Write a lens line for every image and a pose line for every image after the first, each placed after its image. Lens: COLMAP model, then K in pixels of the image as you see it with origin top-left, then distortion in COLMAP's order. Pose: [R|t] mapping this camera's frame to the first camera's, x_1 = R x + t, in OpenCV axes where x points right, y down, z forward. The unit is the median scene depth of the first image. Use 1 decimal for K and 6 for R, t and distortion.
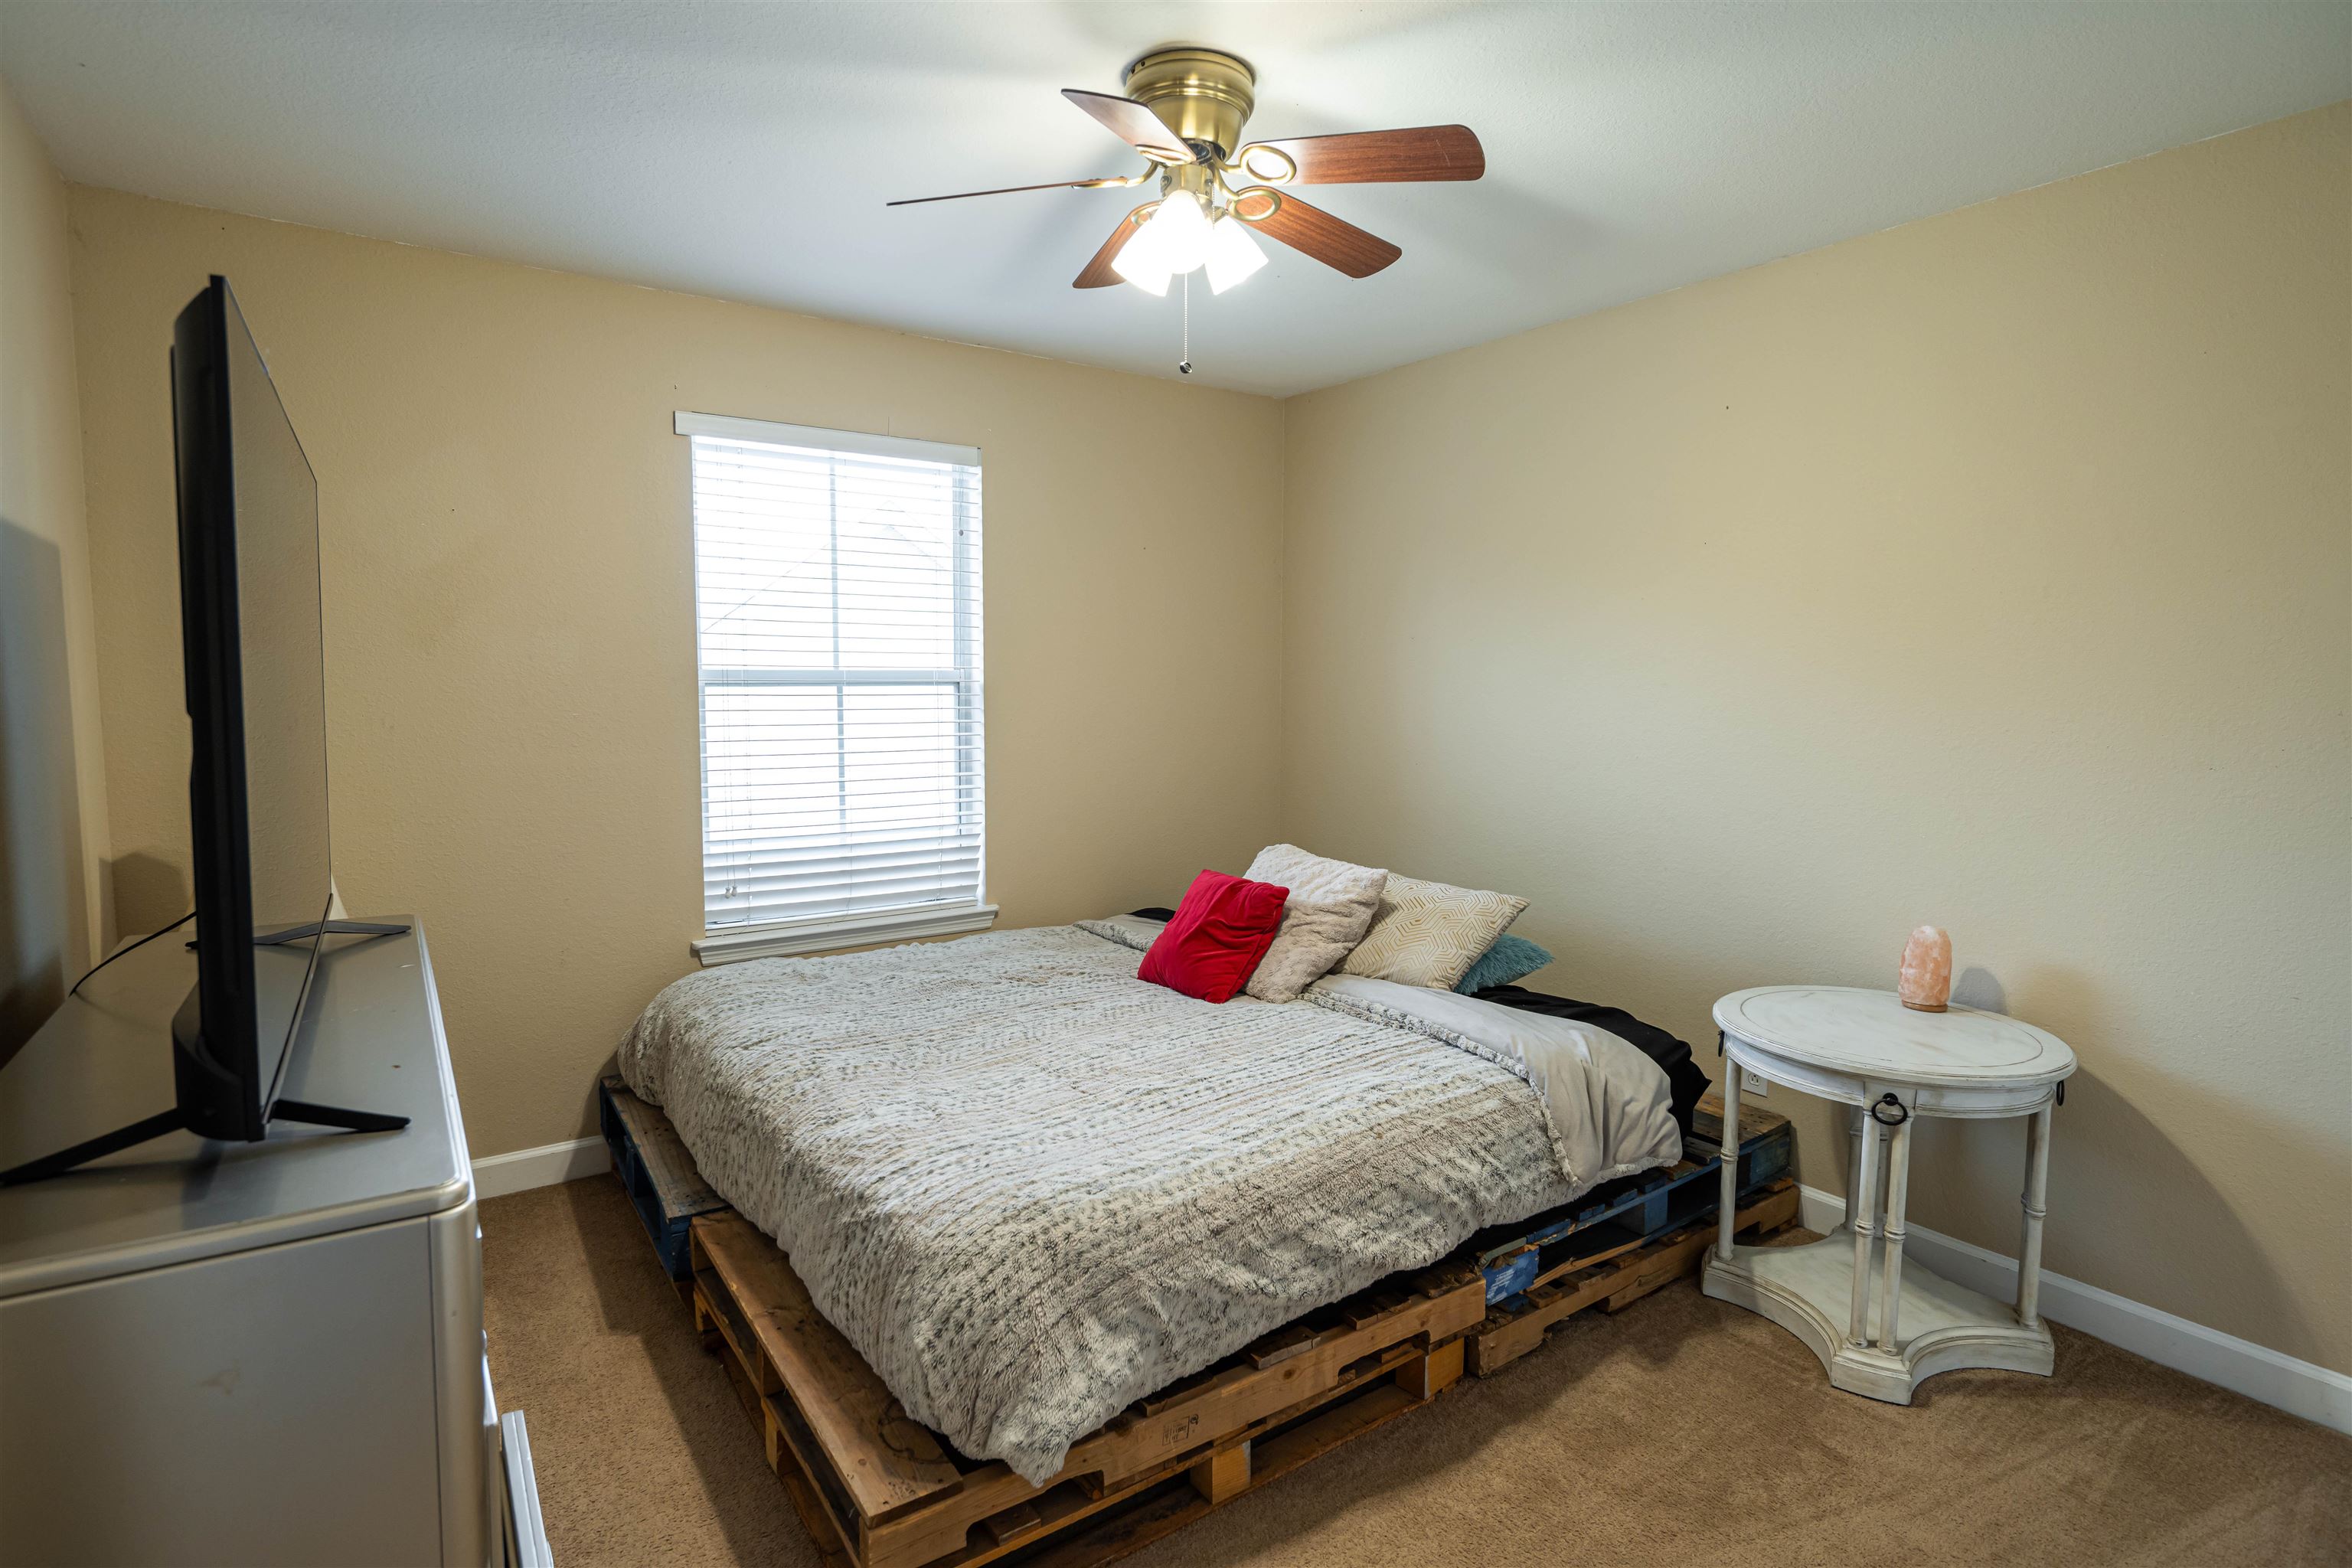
lens RADIAL K [[1175.7, 0, 1176.1], [0, 1175.7, 764.9], [0, 0, 1]] dist [-0.000529, 0.000288]
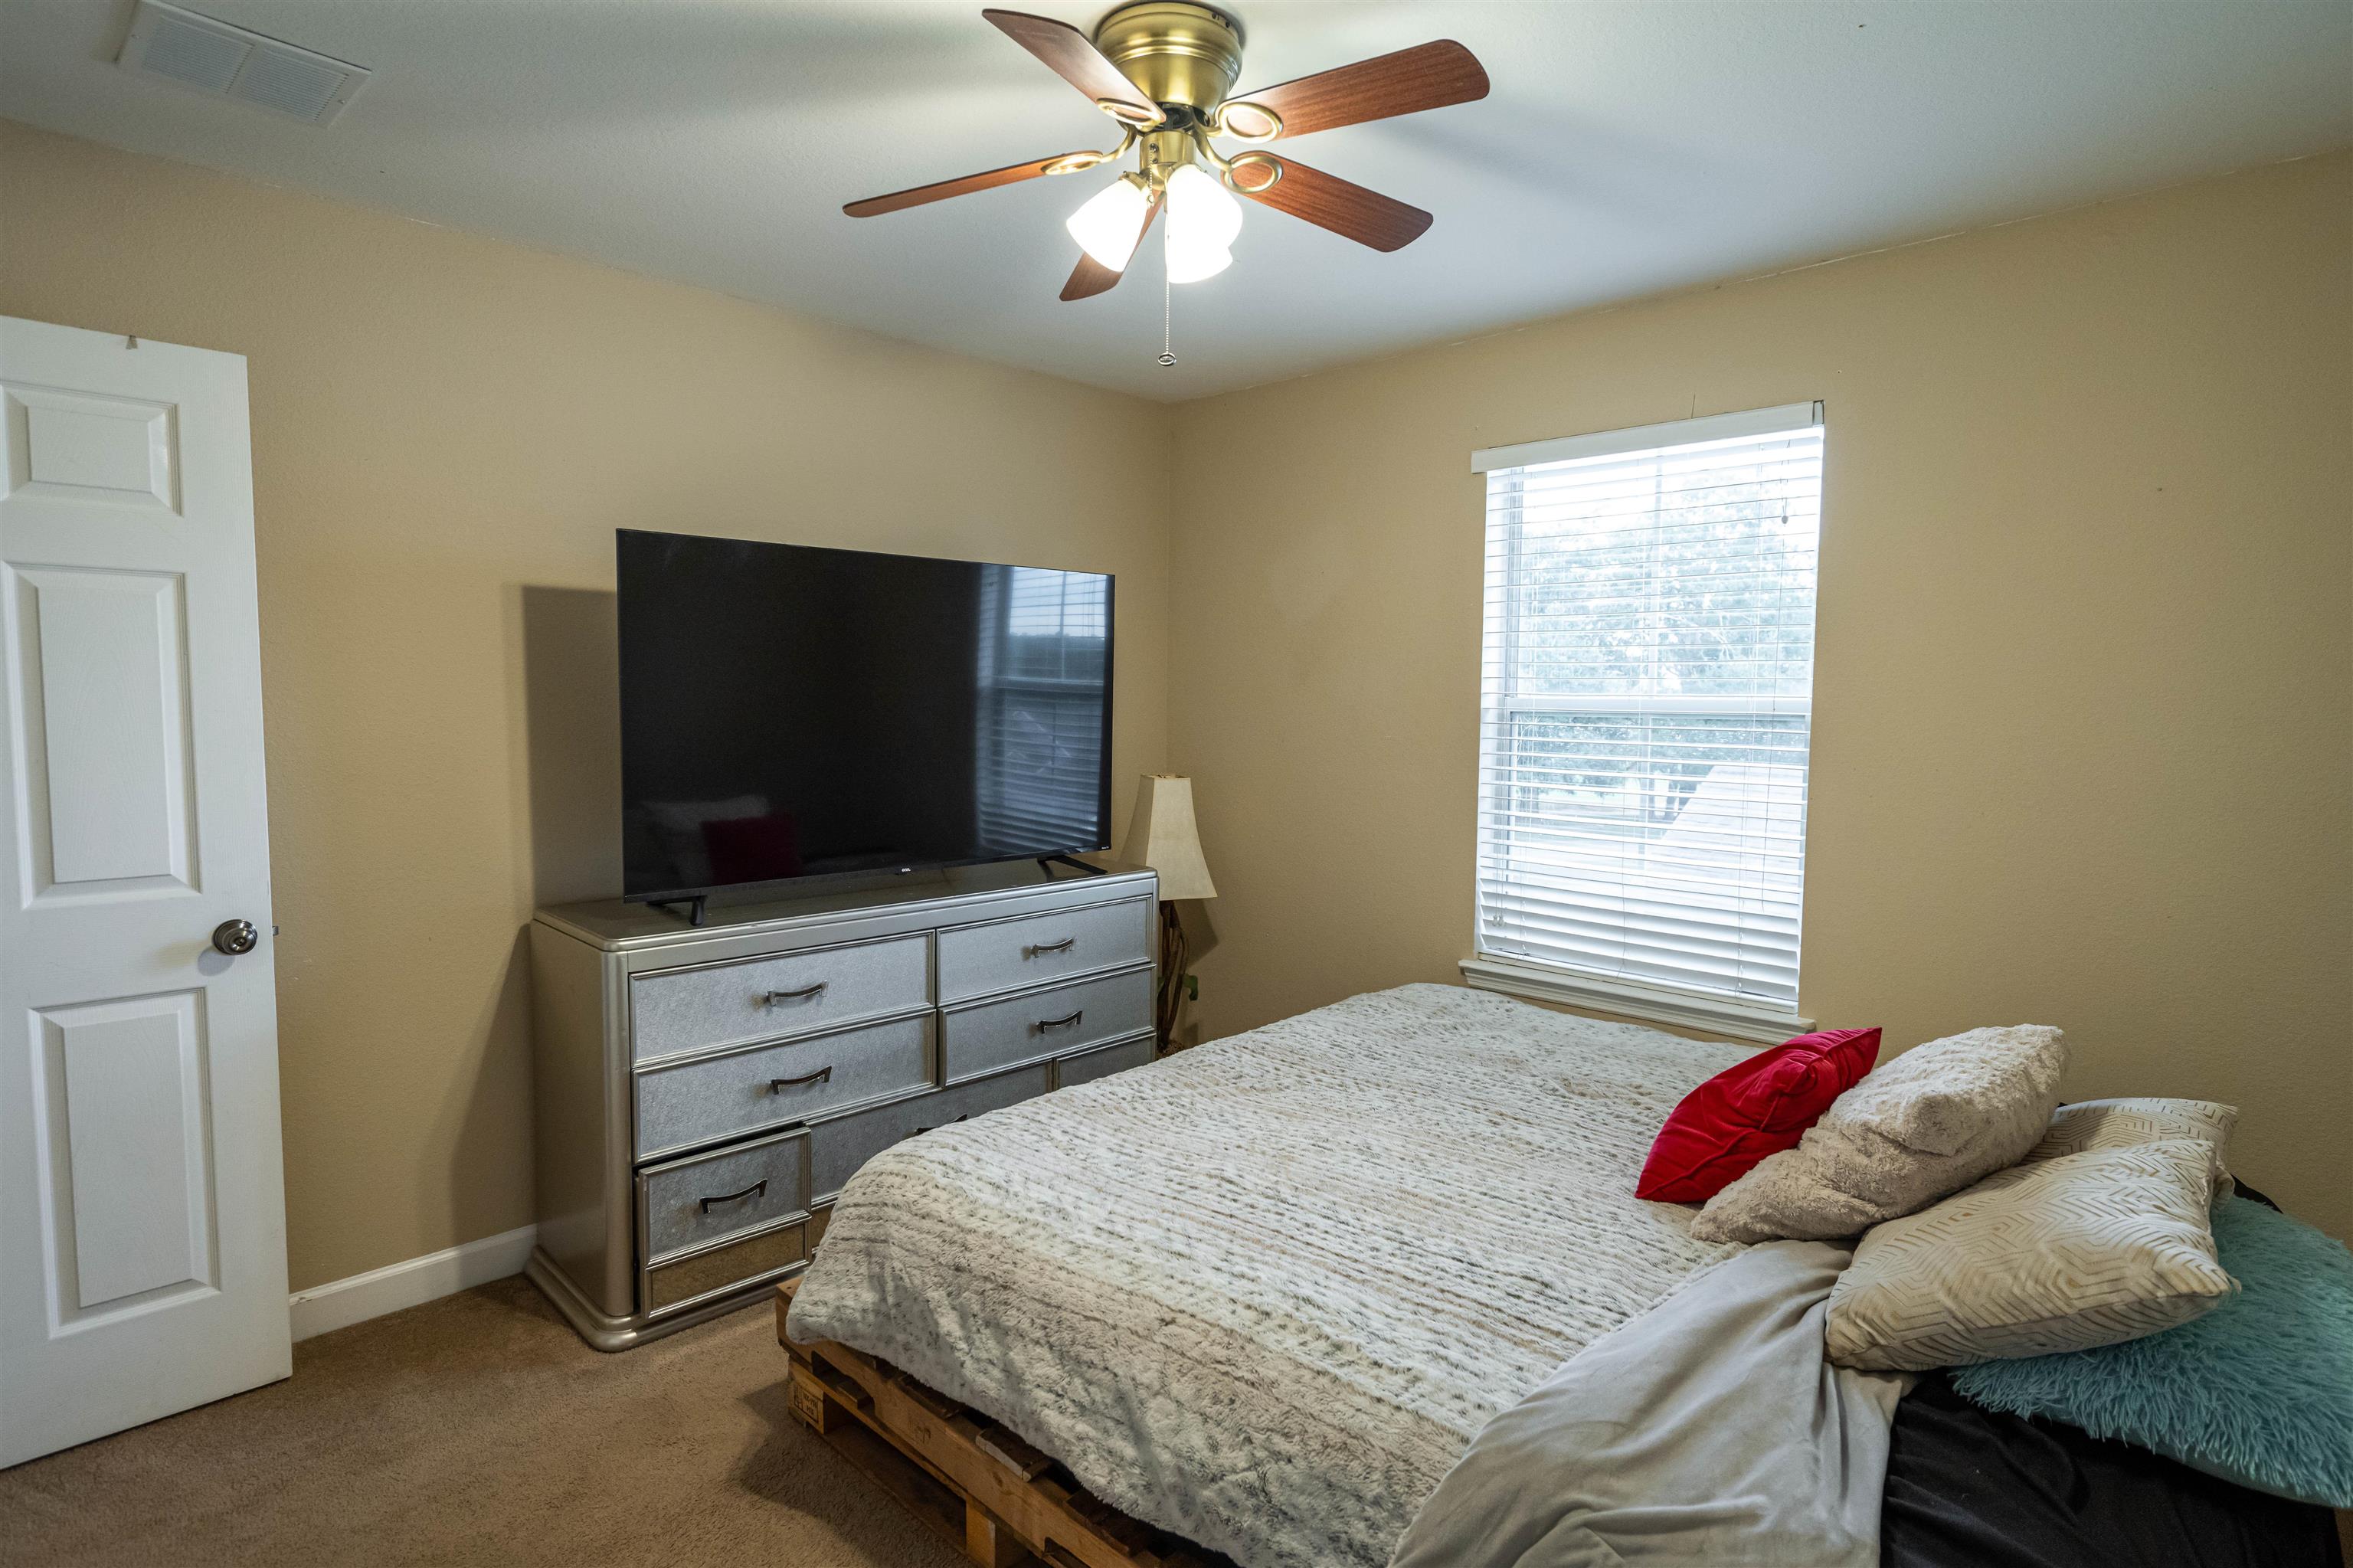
lens RADIAL K [[1201.1, 0, 1176.5], [0, 1201.1, 784.0], [0, 0, 1]] dist [-0.001327, 0.001919]
pose [[0.200096, 0.070913, -0.977207, 0.782594], [-0.081789, 0.995105, 0.055464, -0.058699], [0.976357, 0.068826, 0.204917, 0.721892]]
